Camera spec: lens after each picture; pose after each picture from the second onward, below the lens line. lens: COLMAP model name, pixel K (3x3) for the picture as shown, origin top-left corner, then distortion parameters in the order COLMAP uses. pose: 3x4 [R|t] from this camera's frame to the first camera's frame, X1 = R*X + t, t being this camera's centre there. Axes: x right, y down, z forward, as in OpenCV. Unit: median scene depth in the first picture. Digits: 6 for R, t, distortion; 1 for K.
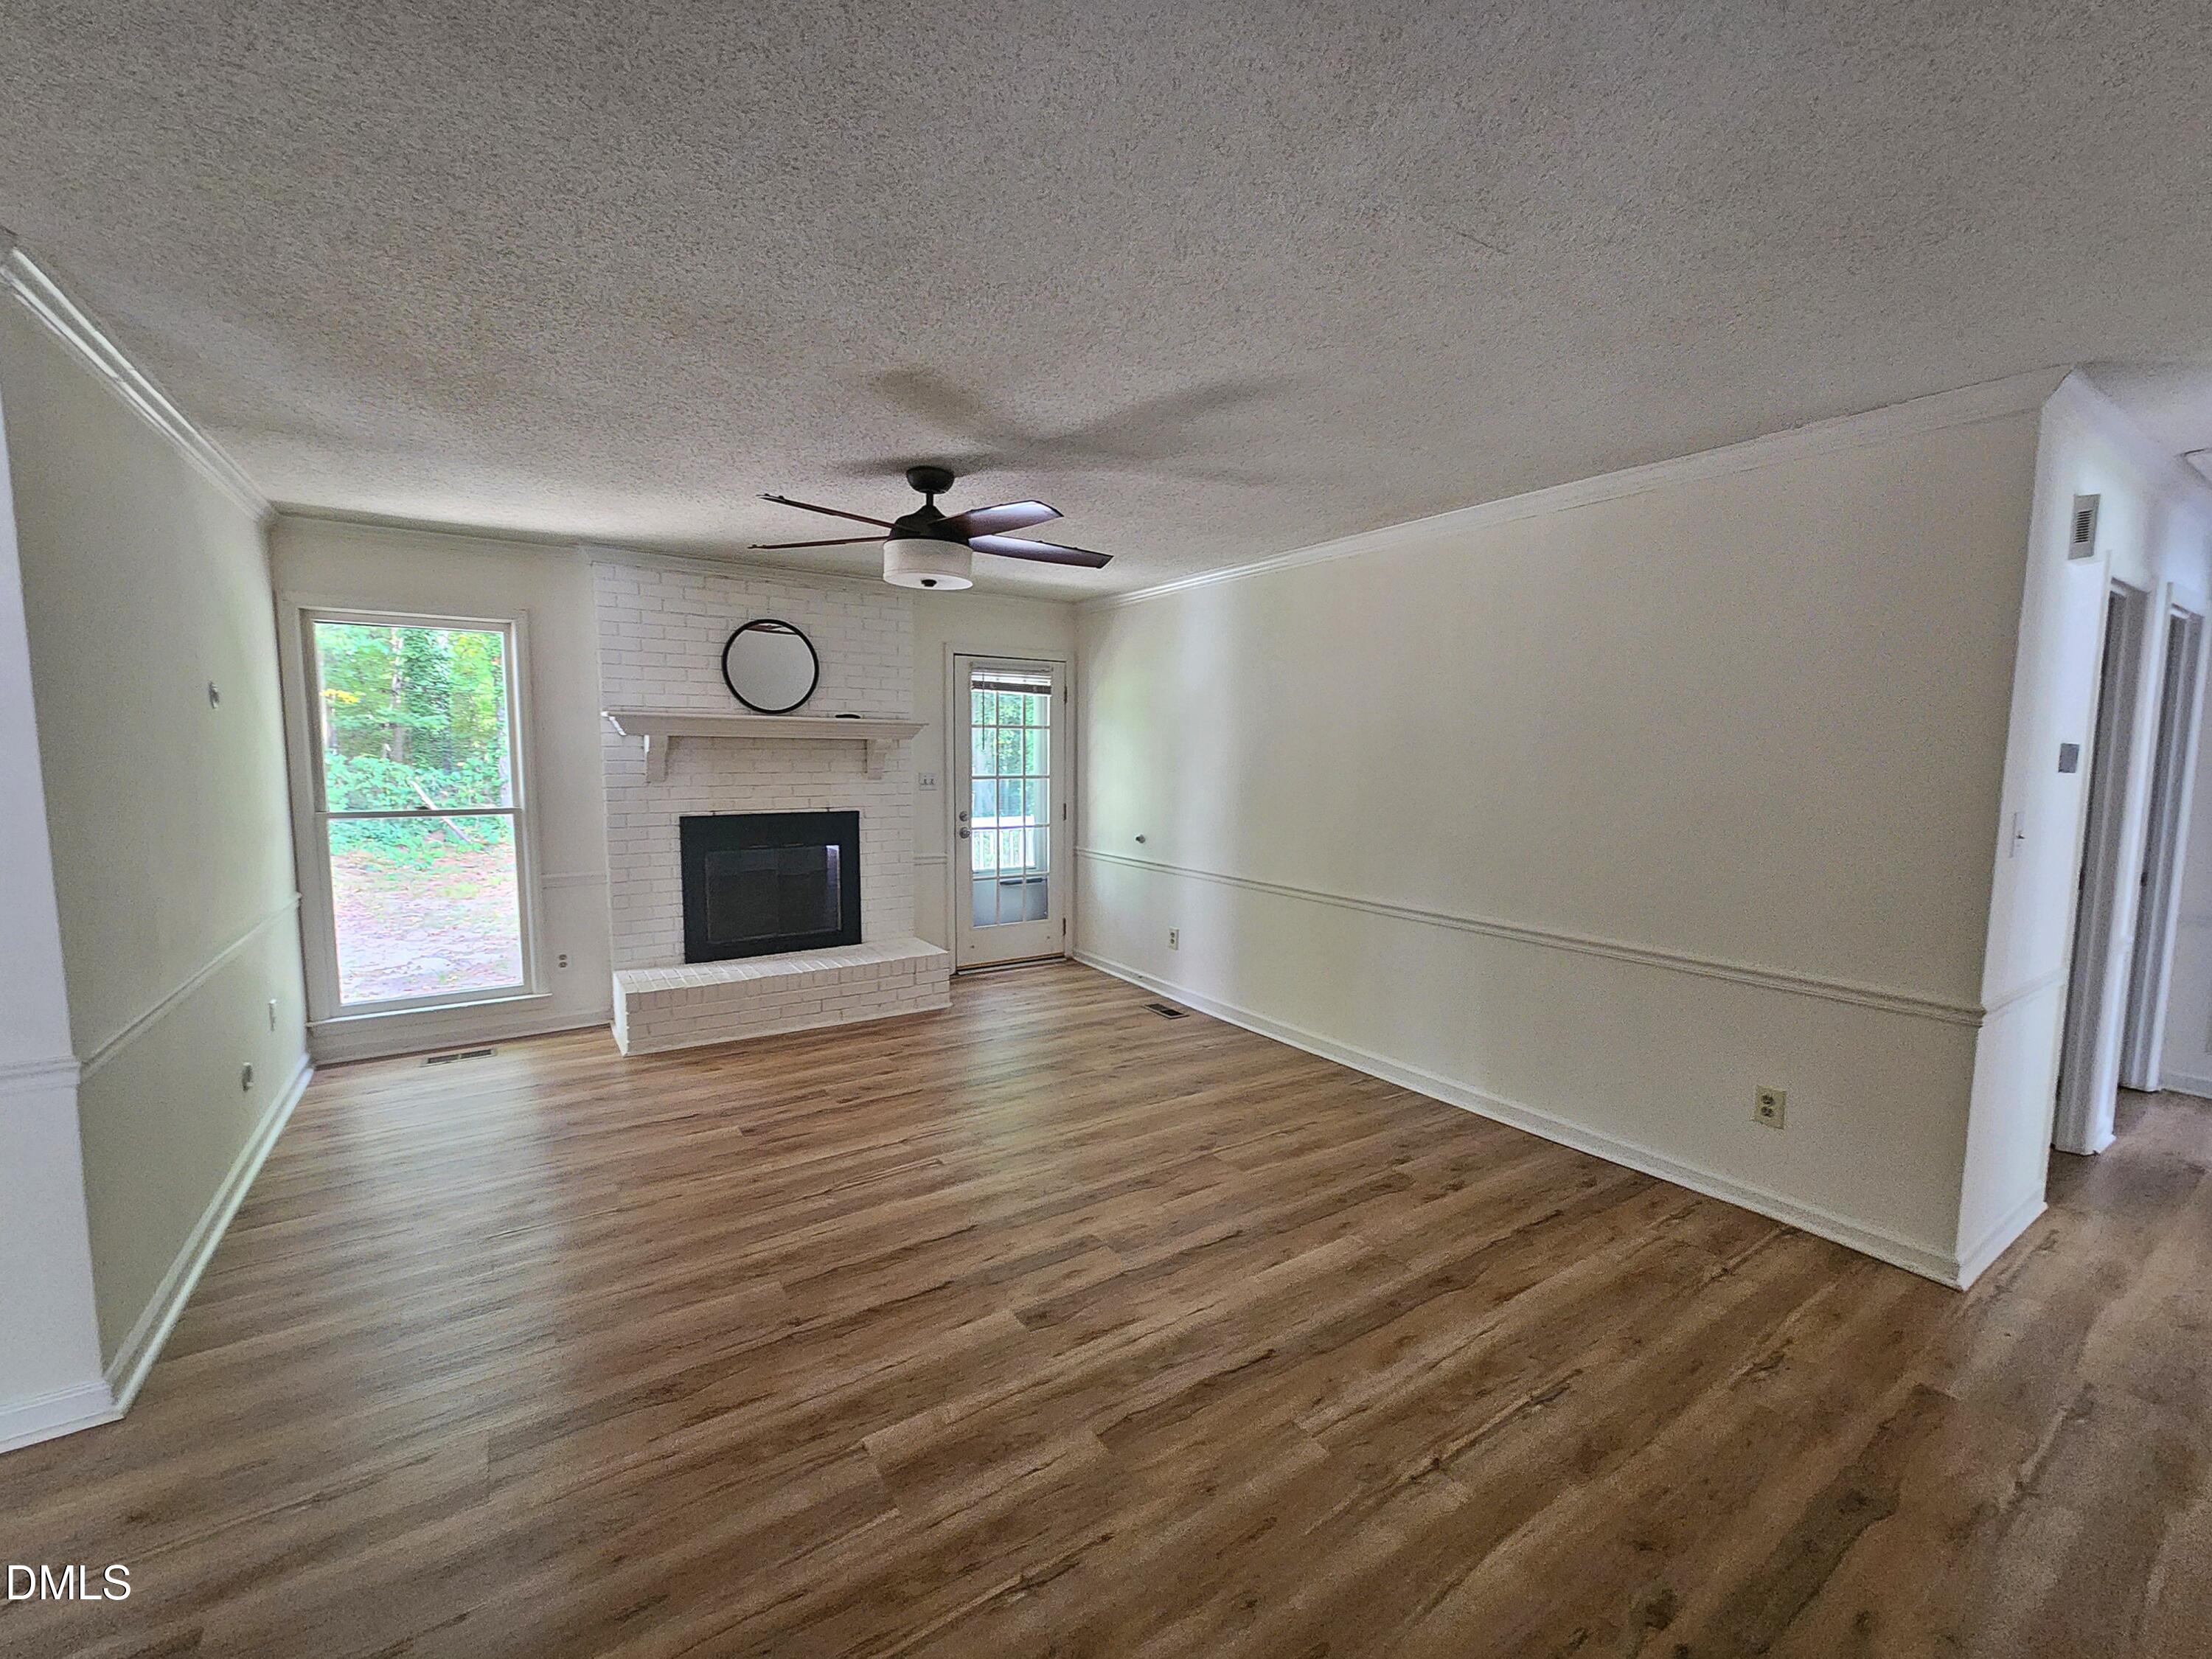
lens RADIAL K [[909.5, 0, 1073.8], [0, 909.5, 827.8], [0, 0, 1]] dist [0.002086, 0.000086]
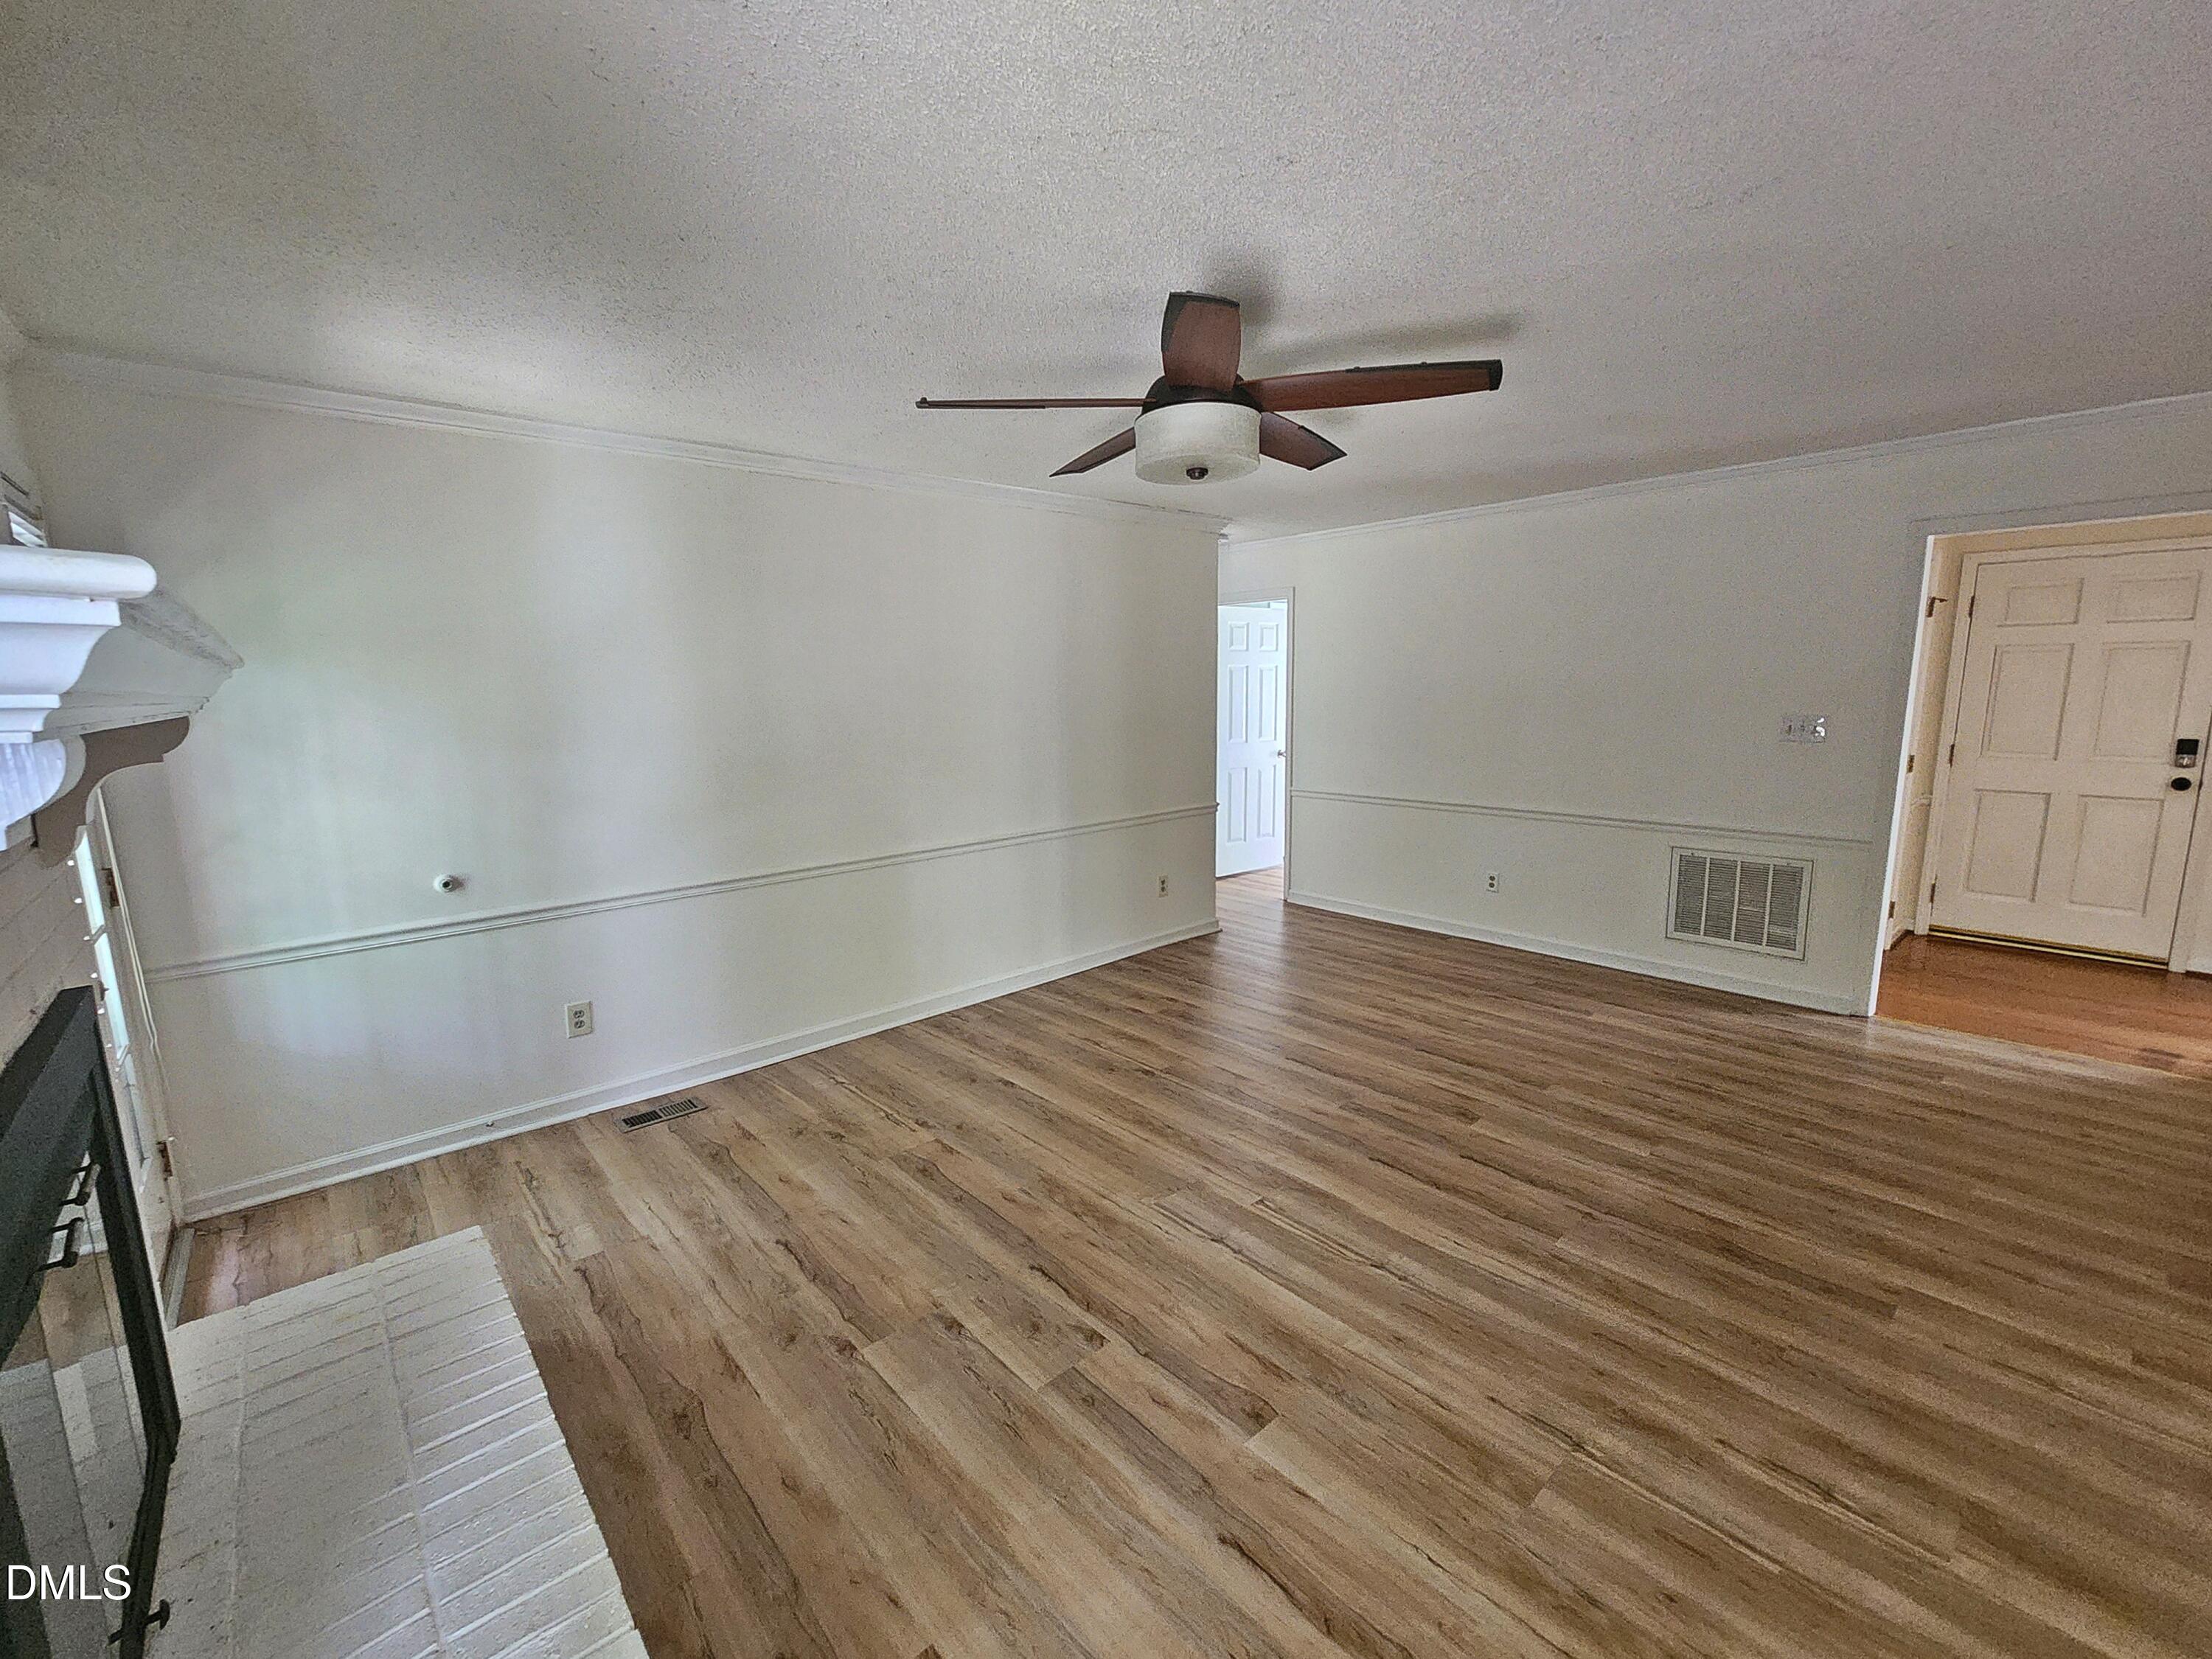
lens RADIAL K [[923.3, 0, 1106.0], [0, 923.3, 829.5], [0, 0, 1]] dist [-0.000839, -0.000309]
pose [[-0.156514, -0.162394, 0.974234, -0.721998], [0.102837, 0.978350, 0.179601, -0.106434], [-0.982307, 0.128297, -0.136425, 0.978162]]
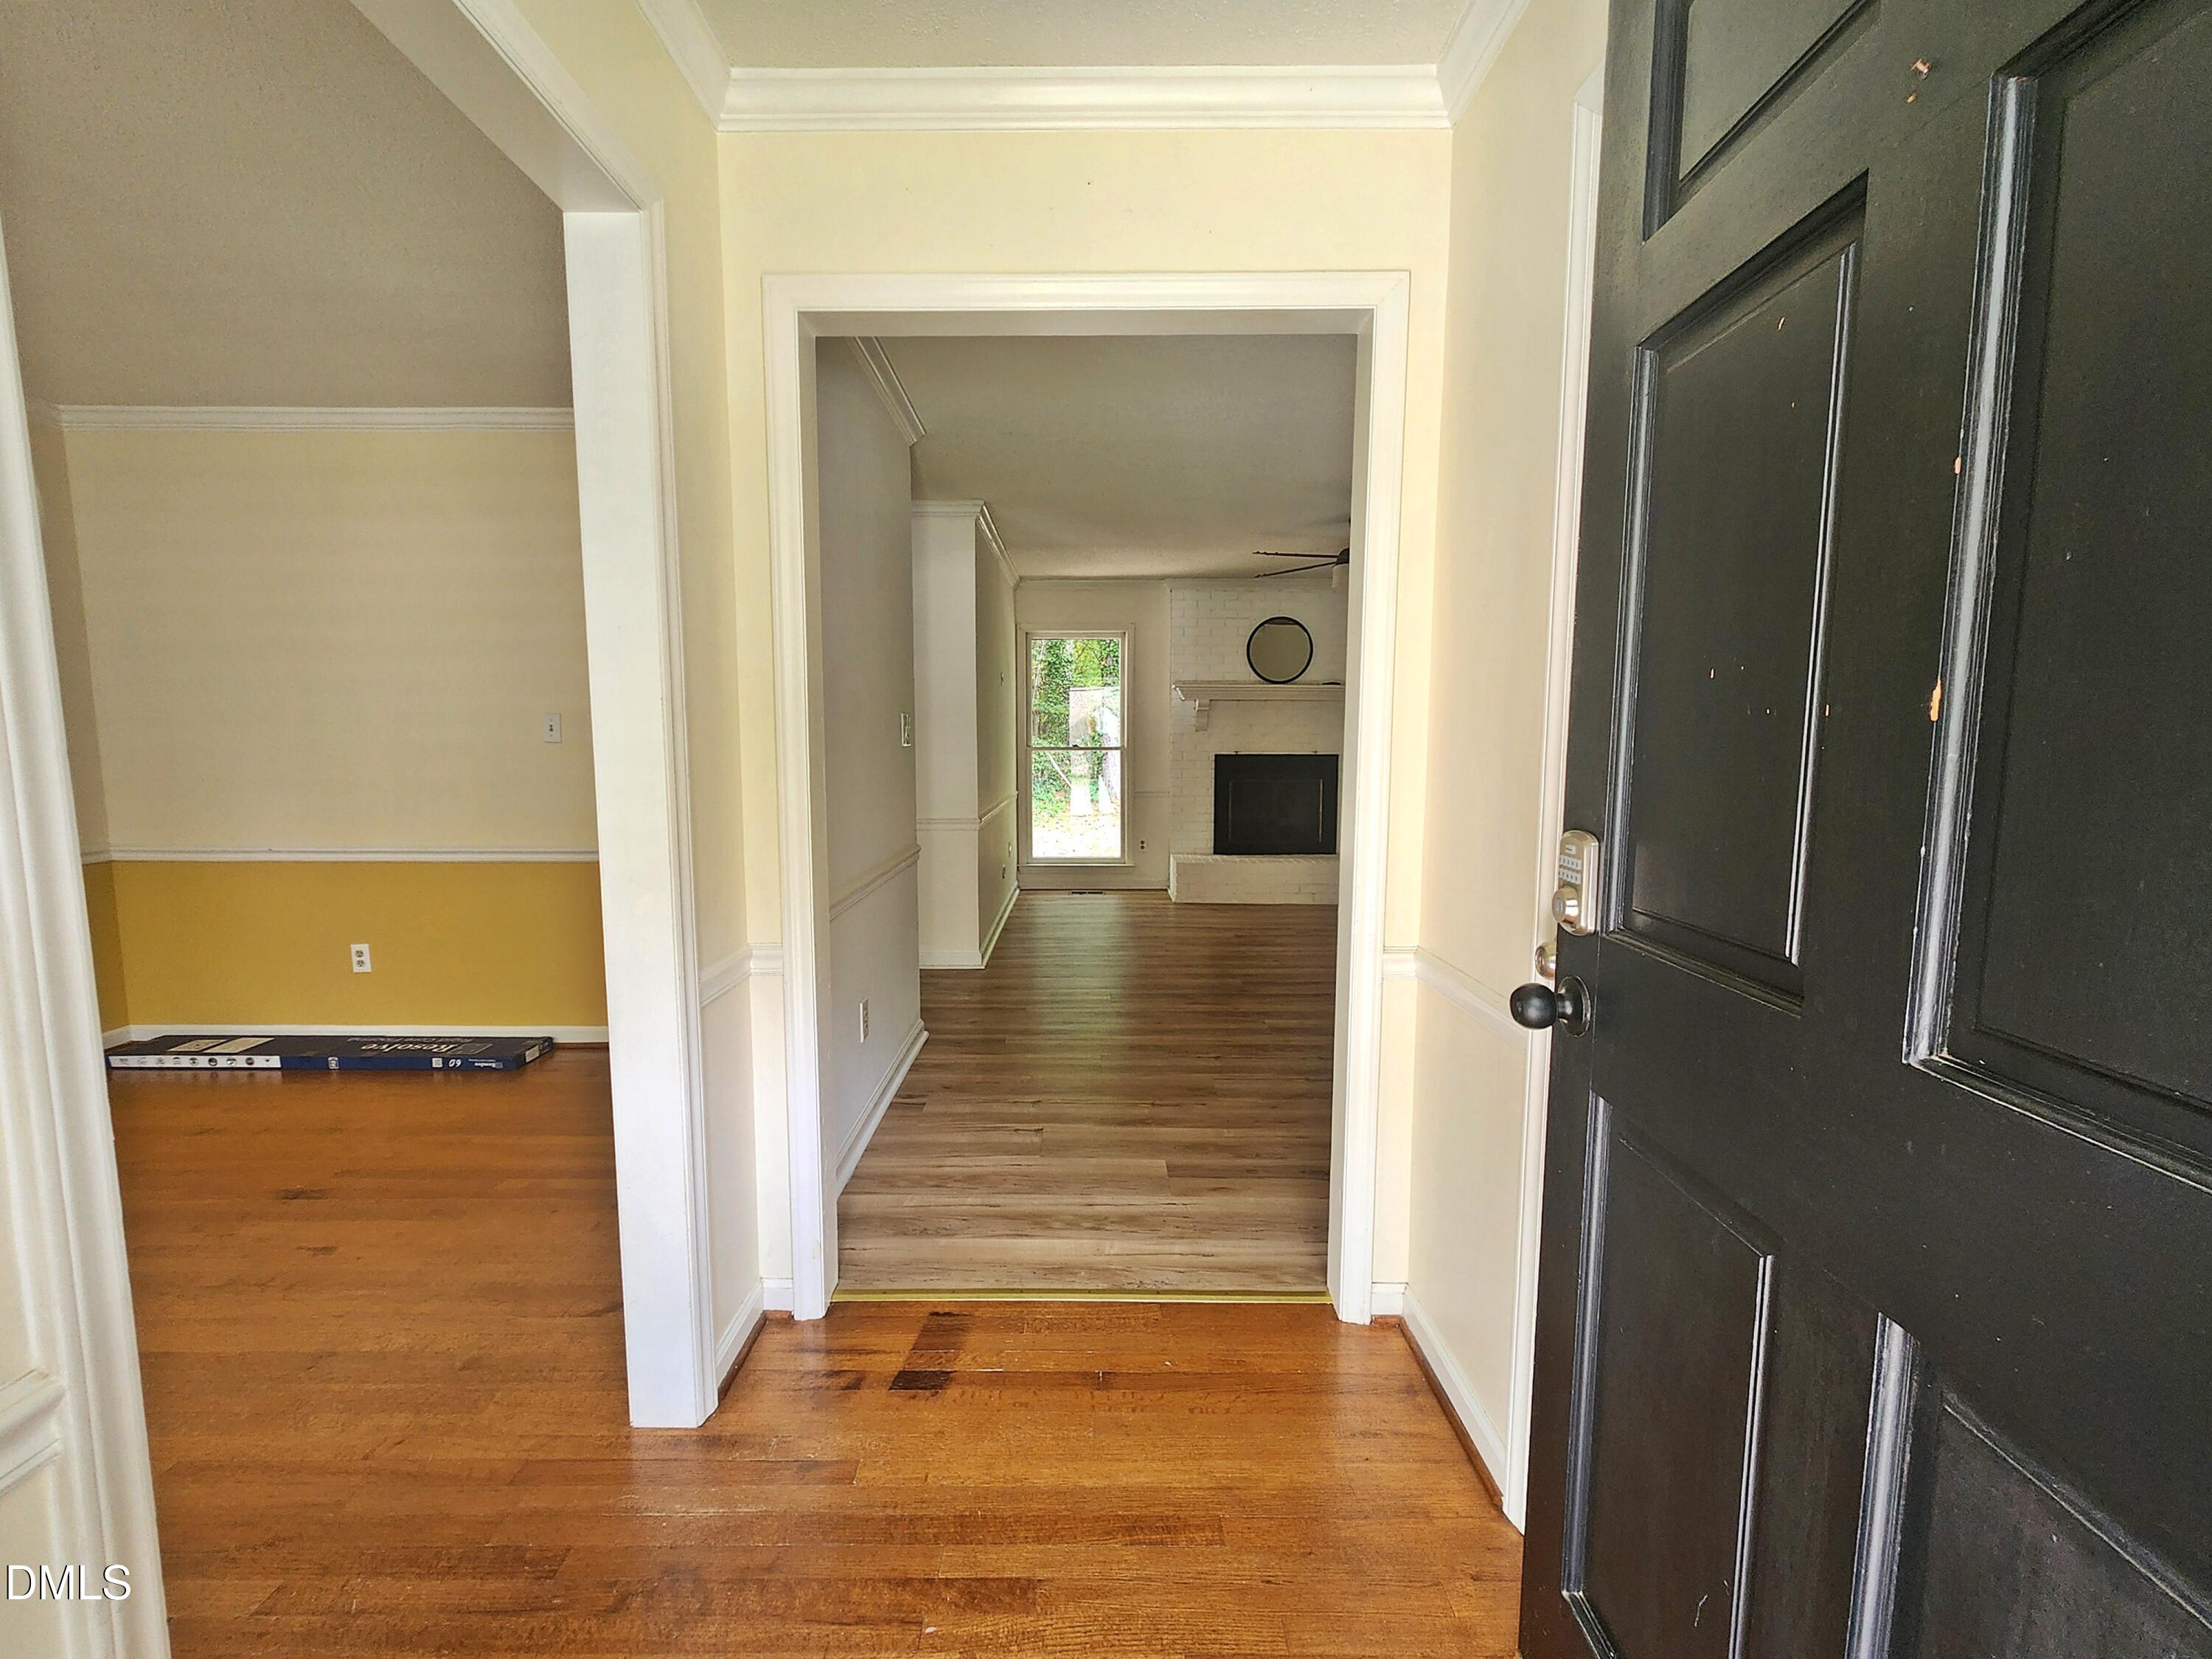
lens RADIAL K [[909.5, 0, 1073.8], [0, 909.5, 827.8], [0, 0, 1]] dist [0.002086, 0.000086]
pose [[0.832994, 0.052052, -0.550828, 0.254146], [-0.044983, 0.998640, 0.026344, 0.099127], [0.551451, 0.002834, 0.834203, -0.468023]]
